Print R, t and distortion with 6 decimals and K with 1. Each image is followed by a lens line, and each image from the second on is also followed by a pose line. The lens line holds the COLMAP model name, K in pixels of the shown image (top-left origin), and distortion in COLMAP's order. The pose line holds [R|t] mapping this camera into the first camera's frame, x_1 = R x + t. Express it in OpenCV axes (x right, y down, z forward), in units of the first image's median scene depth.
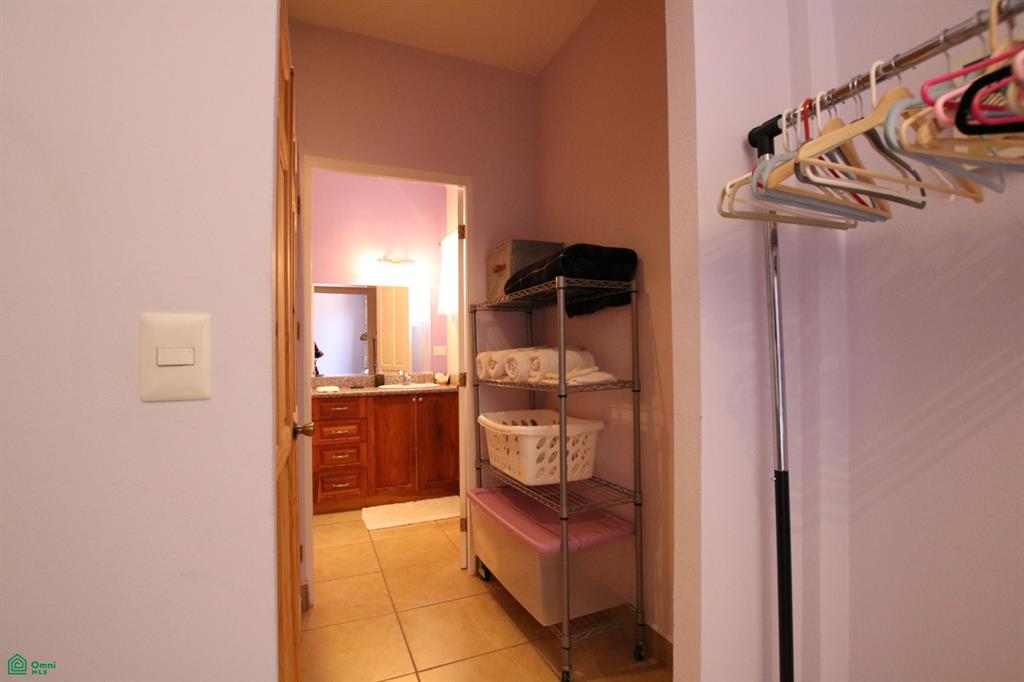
lens RADIAL K [[474.9, 0, 514.1], [0, 474.9, 350.7], [0, 0, 1]] dist [-0.036318, 0.005950]
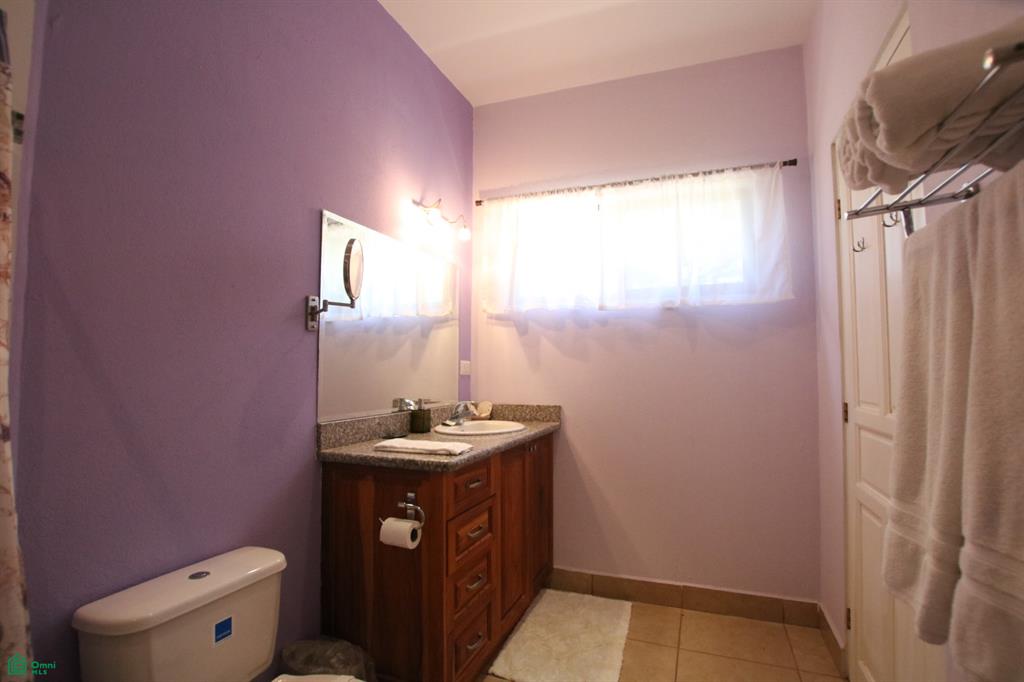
lens RADIAL K [[474.9, 0, 514.1], [0, 474.9, 350.7], [0, 0, 1]] dist [-0.036318, 0.005950]
pose [[0.723857, 0.039560, 0.688815, -0.691144], [-0.012321, 0.998937, -0.044423, 0.006358], [-0.689840, 0.023669, 0.723575, 0.617464]]
